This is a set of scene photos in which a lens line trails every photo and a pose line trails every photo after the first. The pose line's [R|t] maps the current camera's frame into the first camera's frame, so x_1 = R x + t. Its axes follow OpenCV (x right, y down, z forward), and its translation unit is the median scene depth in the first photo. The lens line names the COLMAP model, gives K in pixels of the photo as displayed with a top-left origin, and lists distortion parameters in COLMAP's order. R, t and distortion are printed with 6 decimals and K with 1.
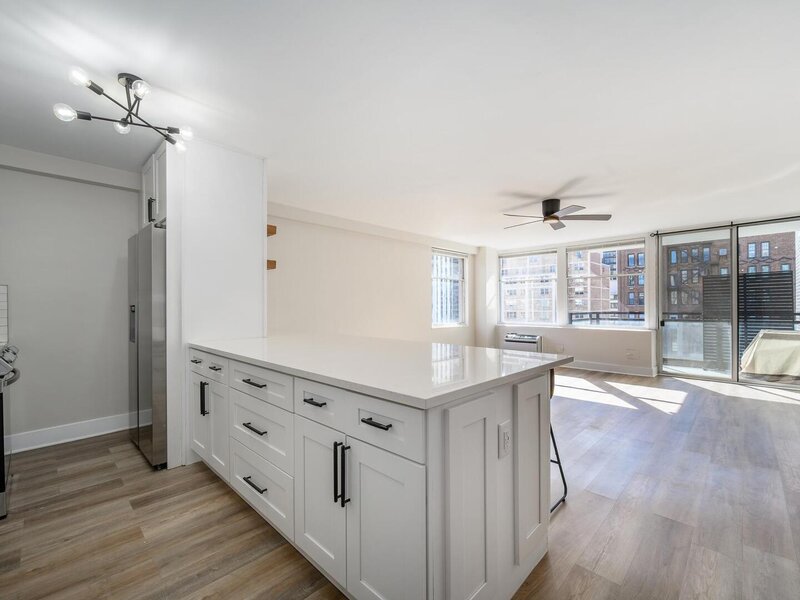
lens RADIAL K [[361.2, 0, 389.5], [0, 361.2, 303.9], [0, 0, 1]] dist [-0.001247, -0.000417]
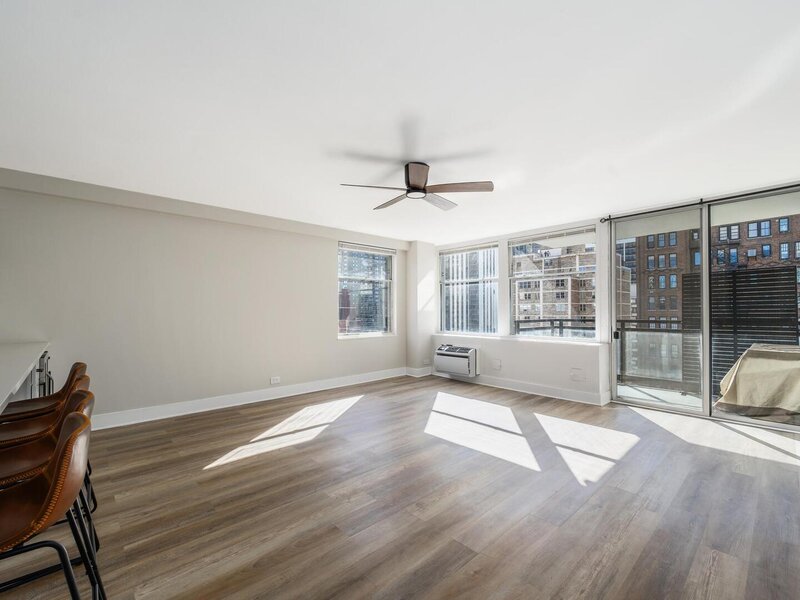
lens RADIAL K [[357.5, 0, 395.9], [0, 357.5, 307.7], [0, 0, 1]] dist [-0.001618, 0.000001]
pose [[0.998784, -0.000008, -0.049302, 0.274176], [-0.000069, 0.999999, -0.001563, -0.002834], [0.049302, 0.001564, 0.998783, 0.182791]]
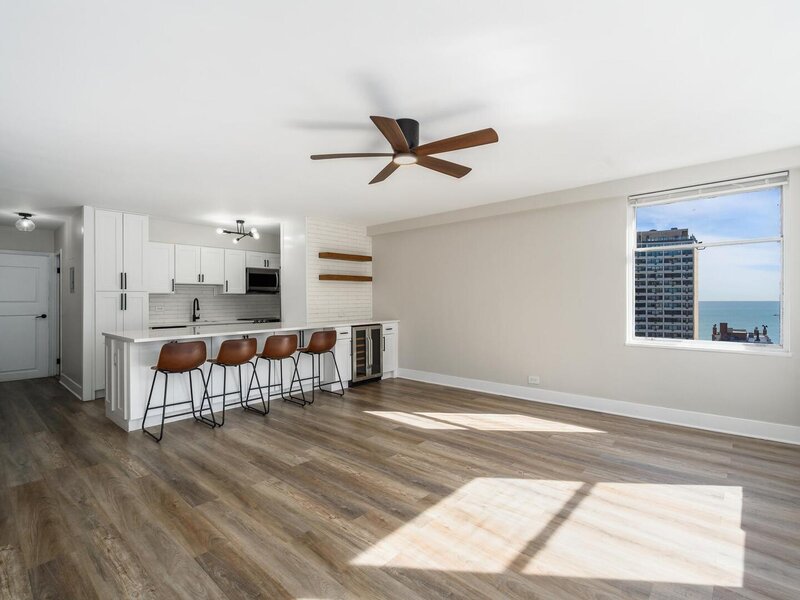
lens RADIAL K [[391.4, 0, 399.1], [0, 391.4, 302.2], [0, 0, 1]] dist [0.001537, 0.000238]
pose [[0.048196, 0.010539, -0.998782, 0.660264], [0.013488, 0.999846, 0.011202, -0.007351], [0.998747, -0.014011, 0.048046, 0.597586]]
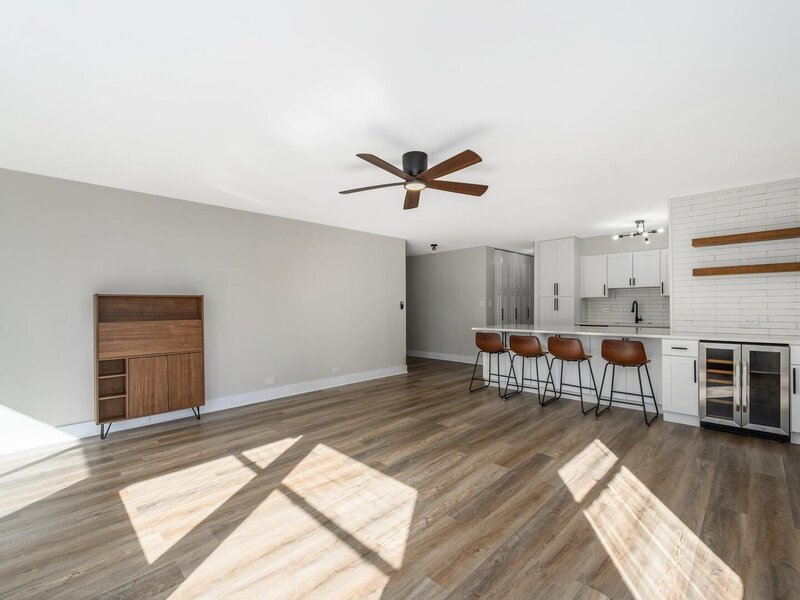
lens RADIAL K [[346.4, 0, 402.3], [0, 346.4, 302.9], [0, 0, 1]] dist [-0.000142, 0.000120]
pose [[-0.999843, 0.010576, -0.014190, 0.298886], [0.010770, 0.999849, -0.013647, -0.002448], [0.014044, -0.013798, -0.999806, 1.018621]]
